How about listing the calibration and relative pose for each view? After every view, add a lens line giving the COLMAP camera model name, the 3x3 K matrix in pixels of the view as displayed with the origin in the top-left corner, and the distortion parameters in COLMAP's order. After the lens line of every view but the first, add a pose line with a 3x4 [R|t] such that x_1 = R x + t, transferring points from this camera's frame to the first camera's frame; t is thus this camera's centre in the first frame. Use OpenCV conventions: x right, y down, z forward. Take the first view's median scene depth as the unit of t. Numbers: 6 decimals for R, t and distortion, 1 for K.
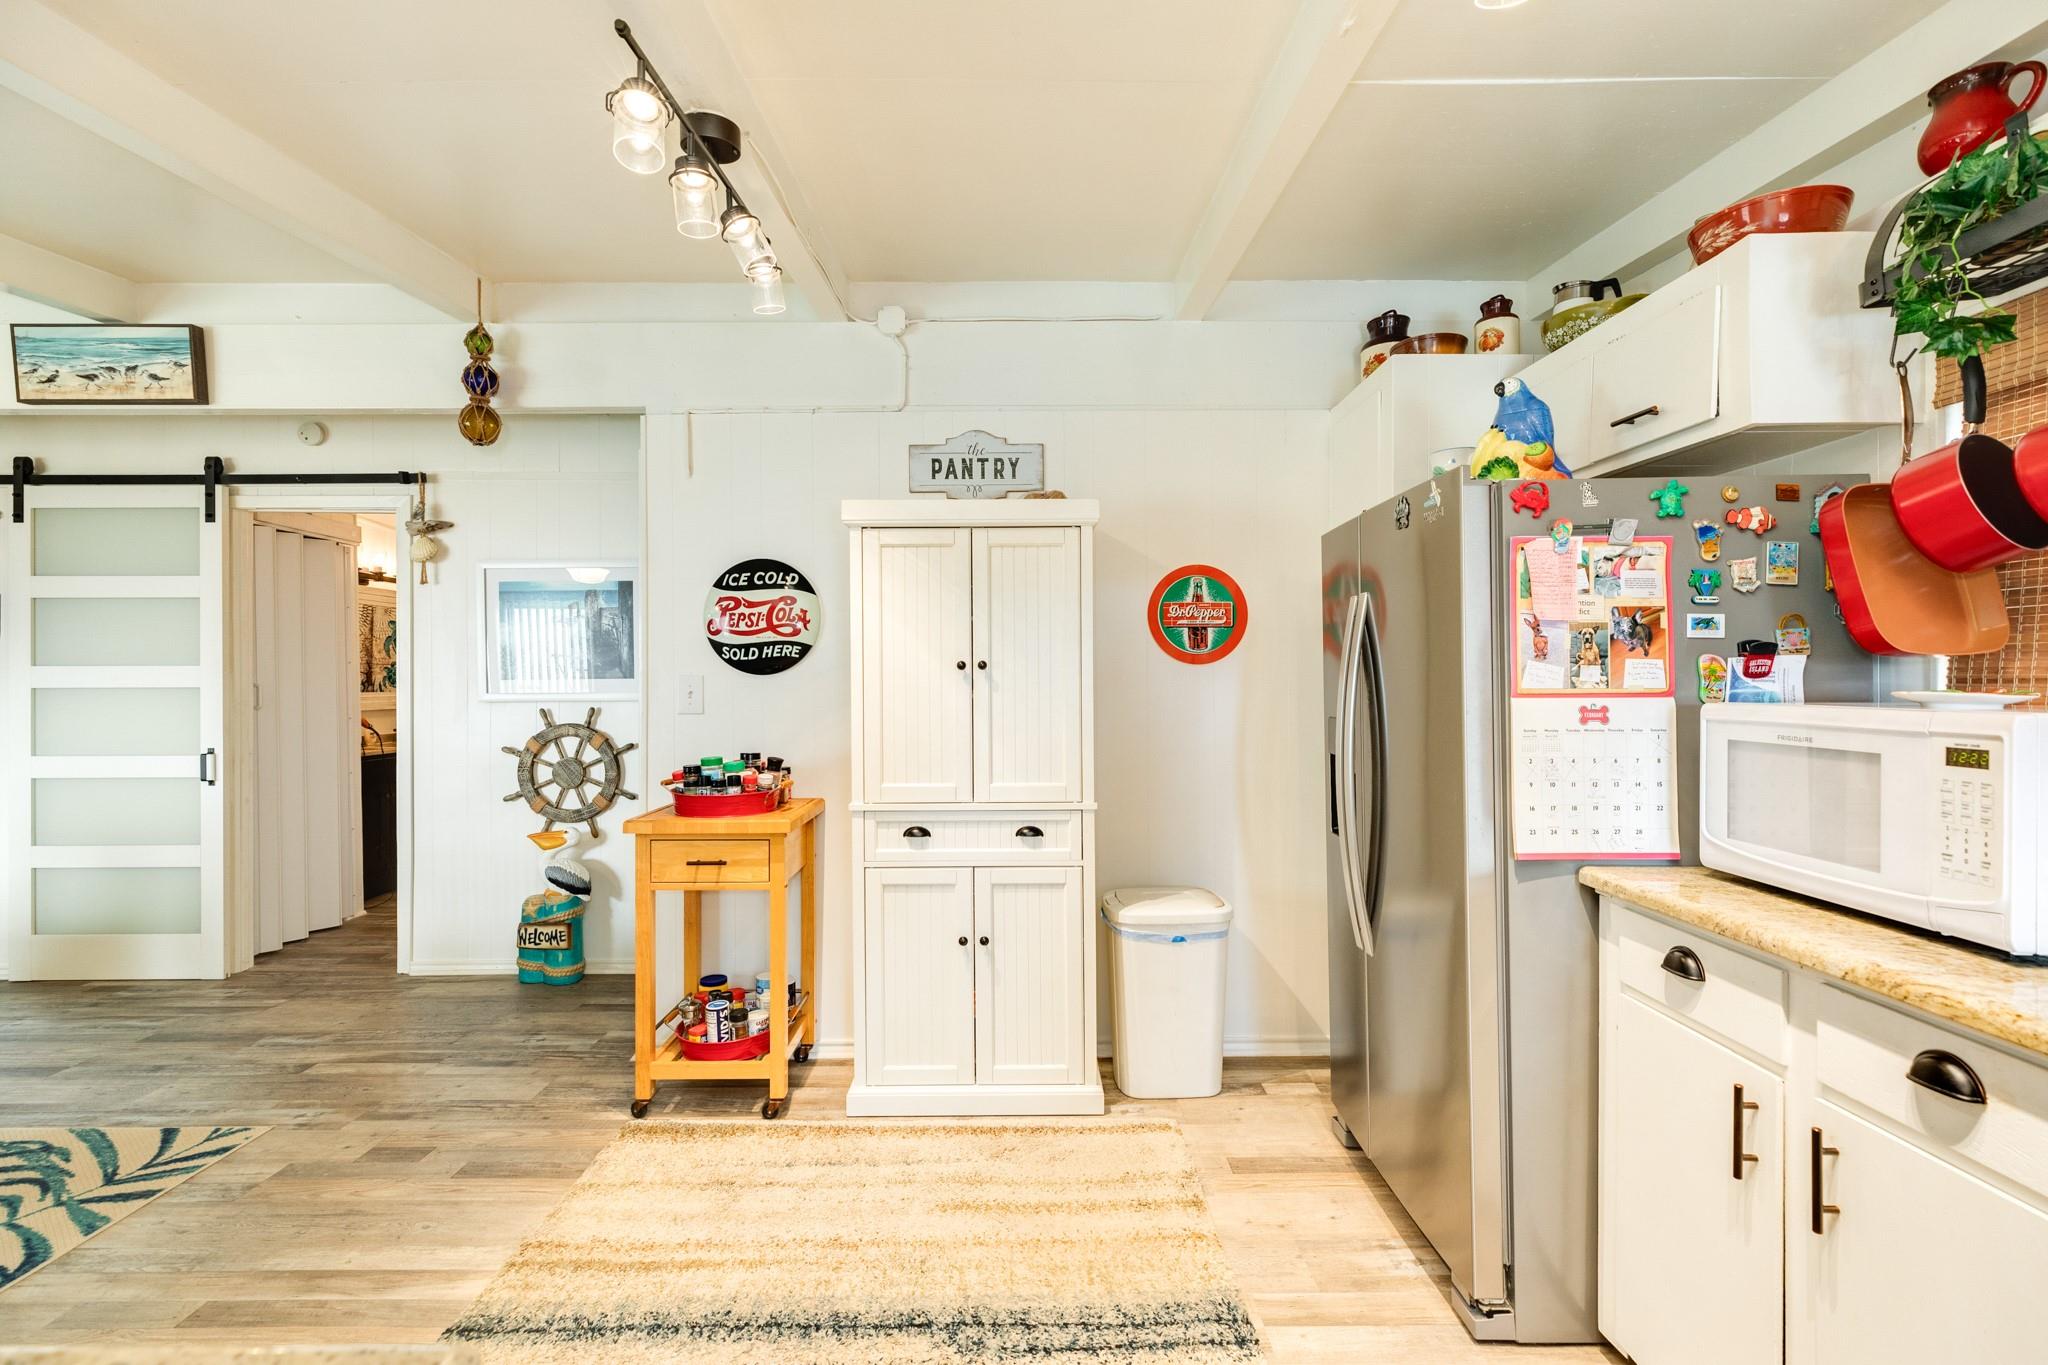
lens RADIAL K [[911.9, 0, 1025.0], [0, 911.9, 677.1], [0, 0, 1]] dist [0.001401, 0.000589]
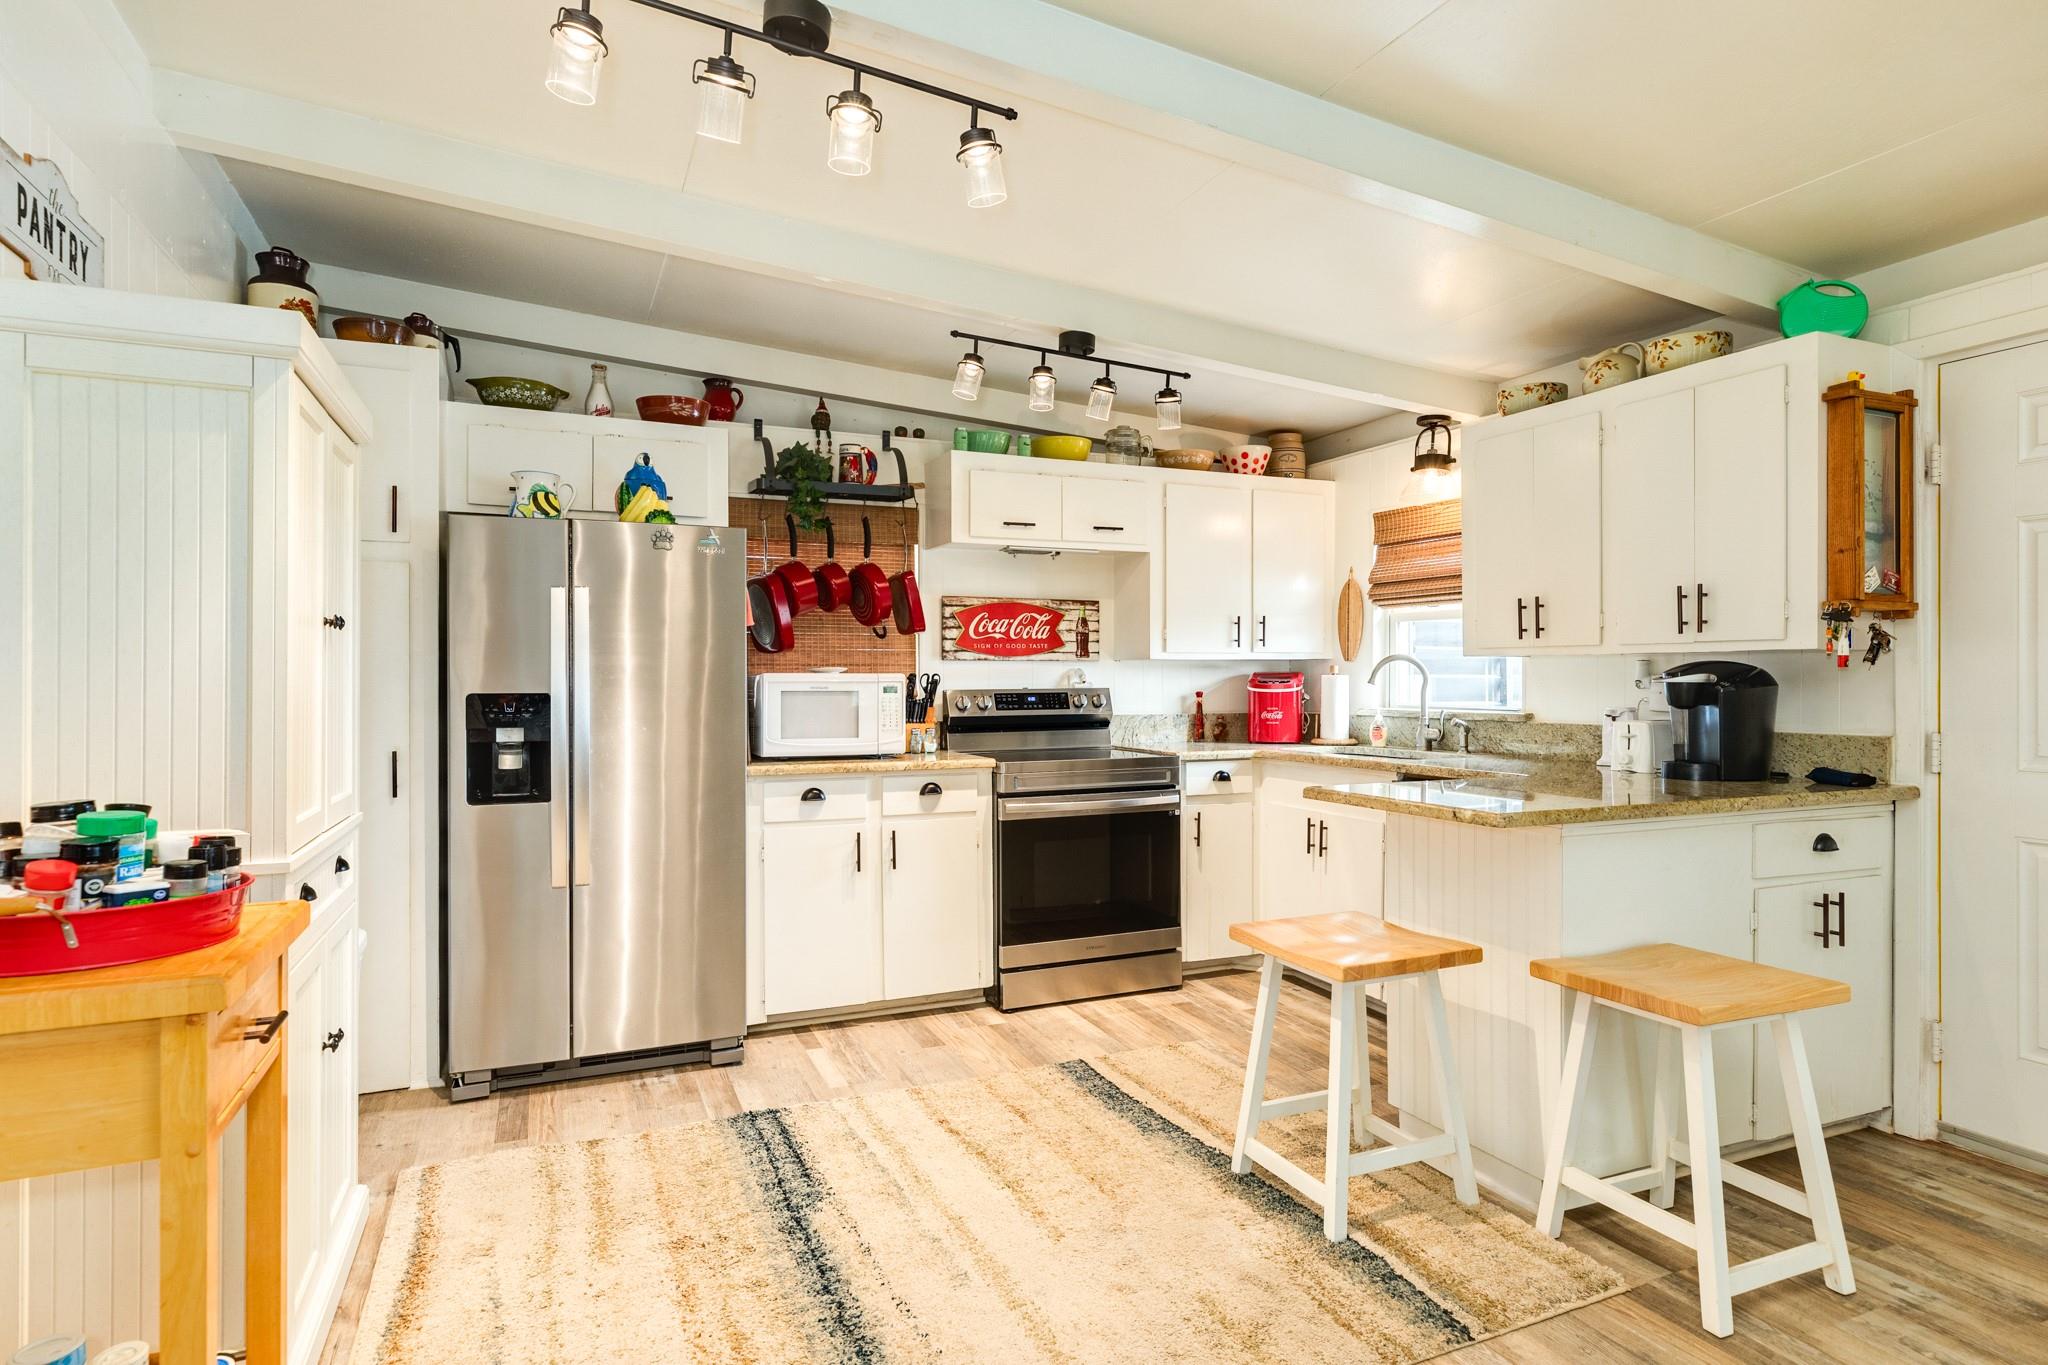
lens RADIAL K [[1107.1, 0, 1025.6], [0, 1107.1, 686.9], [0, 0, 1]] dist [0.011504, -0.000072]
pose [[-0.401819, 0.005684, 0.915701, -1.460079], [0.002700, 0.999984, -0.005022, 0.067553], [-0.915715, 0.000455, -0.401828, 1.284206]]
